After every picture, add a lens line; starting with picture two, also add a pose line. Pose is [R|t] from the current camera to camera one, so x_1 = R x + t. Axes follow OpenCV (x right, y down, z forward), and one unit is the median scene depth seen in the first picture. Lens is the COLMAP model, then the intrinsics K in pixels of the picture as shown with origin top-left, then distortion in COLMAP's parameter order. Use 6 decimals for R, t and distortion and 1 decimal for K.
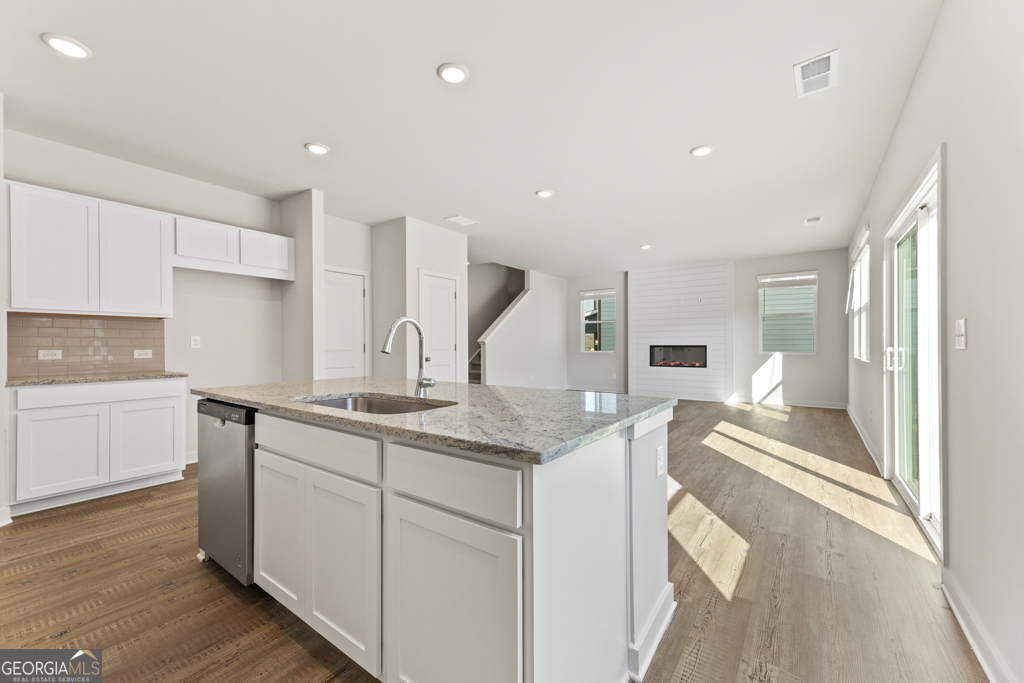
lens RADIAL K [[411.6, 0, 504.2], [0, 411.6, 345.8], [0, 0, 1]] dist [0.000700, -0.000414]
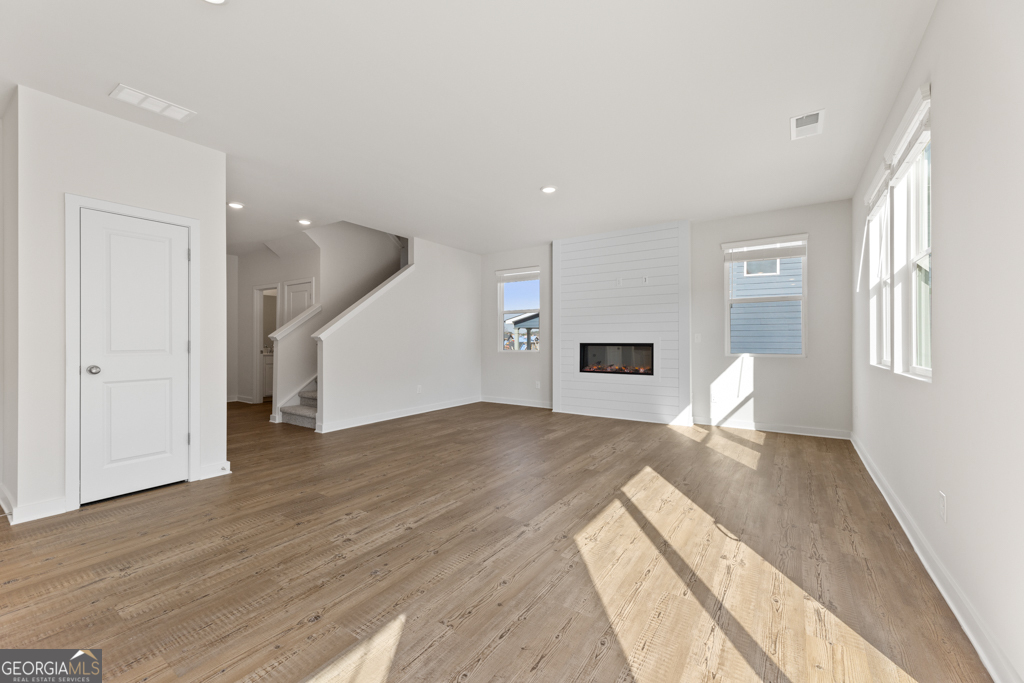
lens RADIAL K [[411.6, 0, 509.6], [0, 411.6, 340.3], [0, 0, 1]] dist [0.000700, -0.000414]
pose [[0.999027, 0.002898, 0.044000, 0.219953], [-0.002666, 0.999982, -0.005338, -0.002024], [-0.044015, 0.005215, 0.999017, 0.313608]]
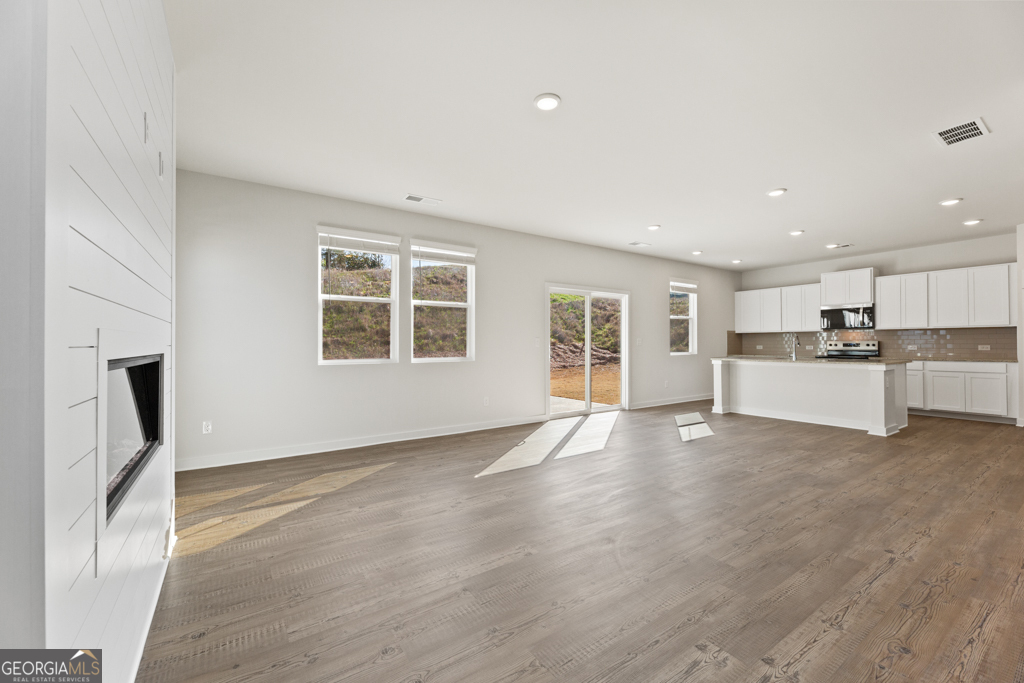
lens RADIAL K [[411.6, 0, 509.6], [0, 411.6, 341.1], [0, 0, 1]] dist [0.000700, -0.000414]
pose [[-0.945676, 0.009668, 0.324967, 0.216322], [0.008460, 0.999951, -0.005129, -0.006097], [-0.325001, -0.002101, -0.945711, 1.198085]]
